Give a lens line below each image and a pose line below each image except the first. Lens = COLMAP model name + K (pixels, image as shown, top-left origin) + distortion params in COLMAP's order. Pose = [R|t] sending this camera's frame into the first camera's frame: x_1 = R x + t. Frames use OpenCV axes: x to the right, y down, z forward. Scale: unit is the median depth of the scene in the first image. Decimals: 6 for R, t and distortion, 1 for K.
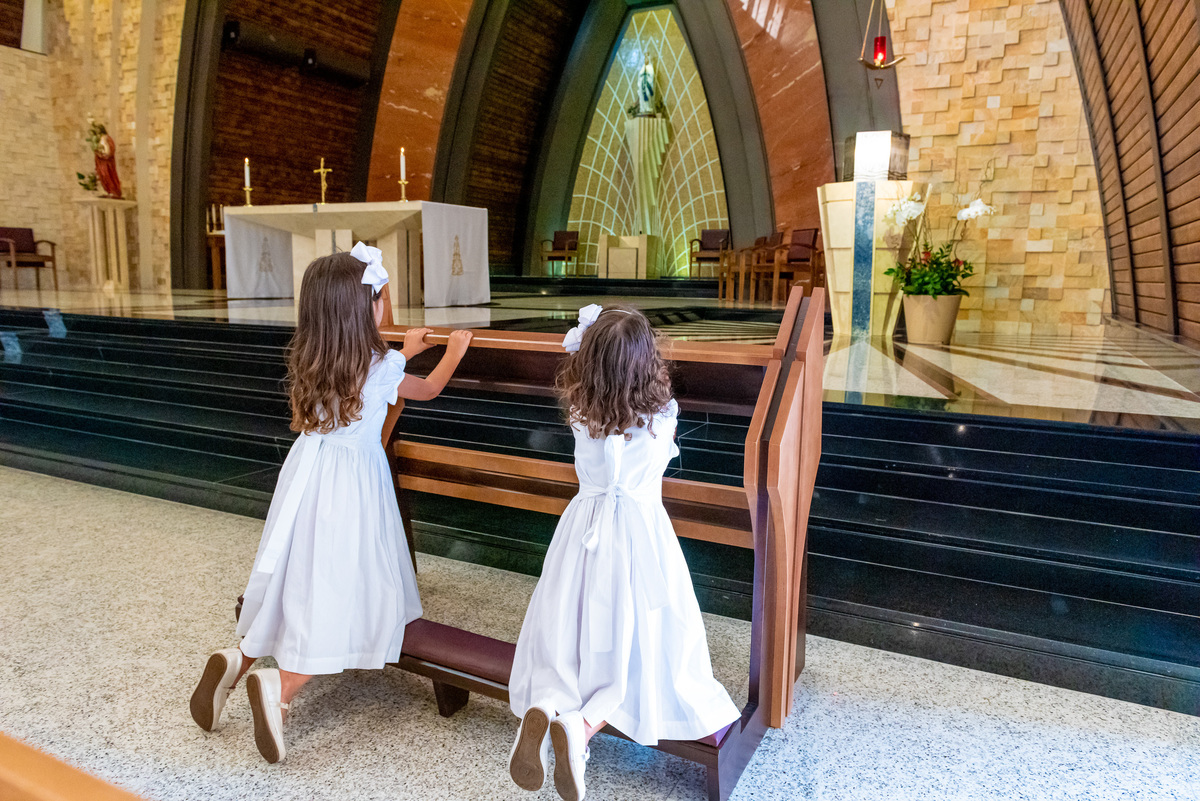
lens RADIAL K [[832.2, 0, 565.8], [0, 832.2, 410.2], [0, 0, 1]] dist [0.000284, -0.004064]
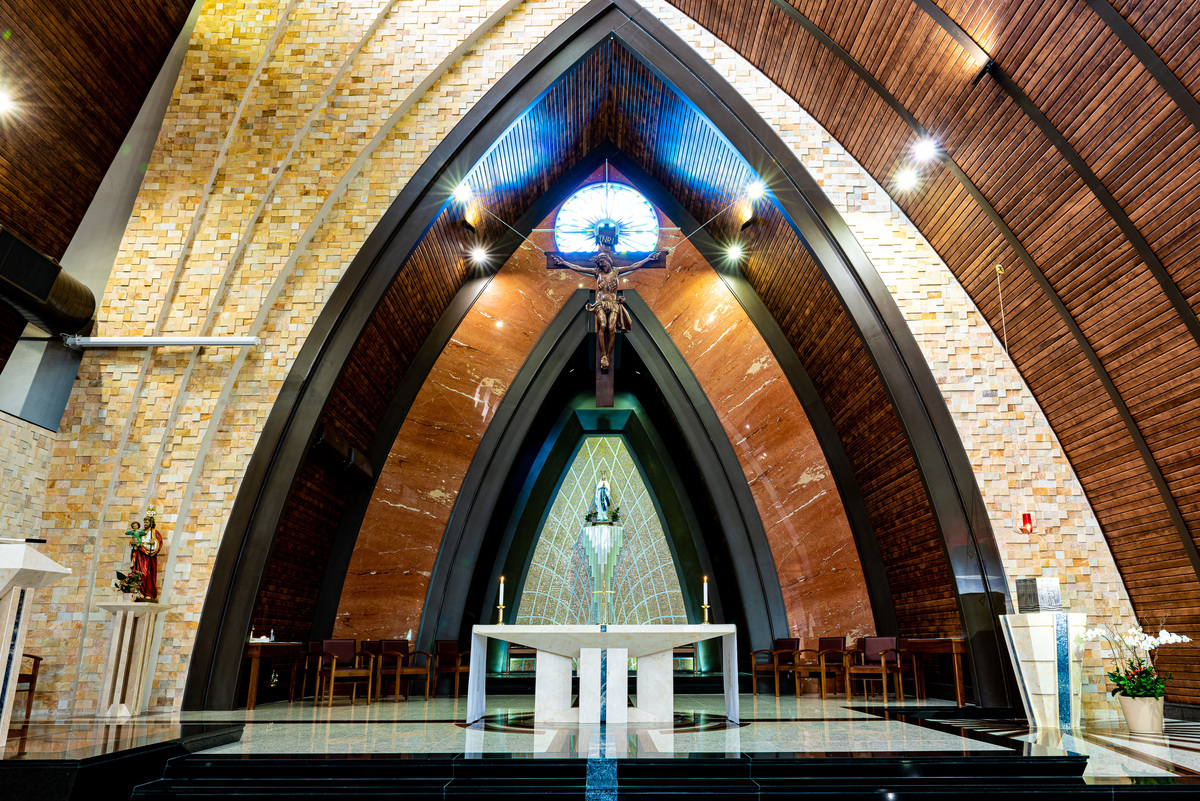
lens RADIAL K [[861.0, 0, 597.4], [0, 861.0, 421.0], [0, 0, 1]] dist [0.005598, -0.009197]
pose [[0.886729, 0.098500, 0.451674, -0.489013], [0.093561, 0.918580, -0.384002, -0.041748], [-0.452723, 0.382765, 0.805316, 0.026888]]
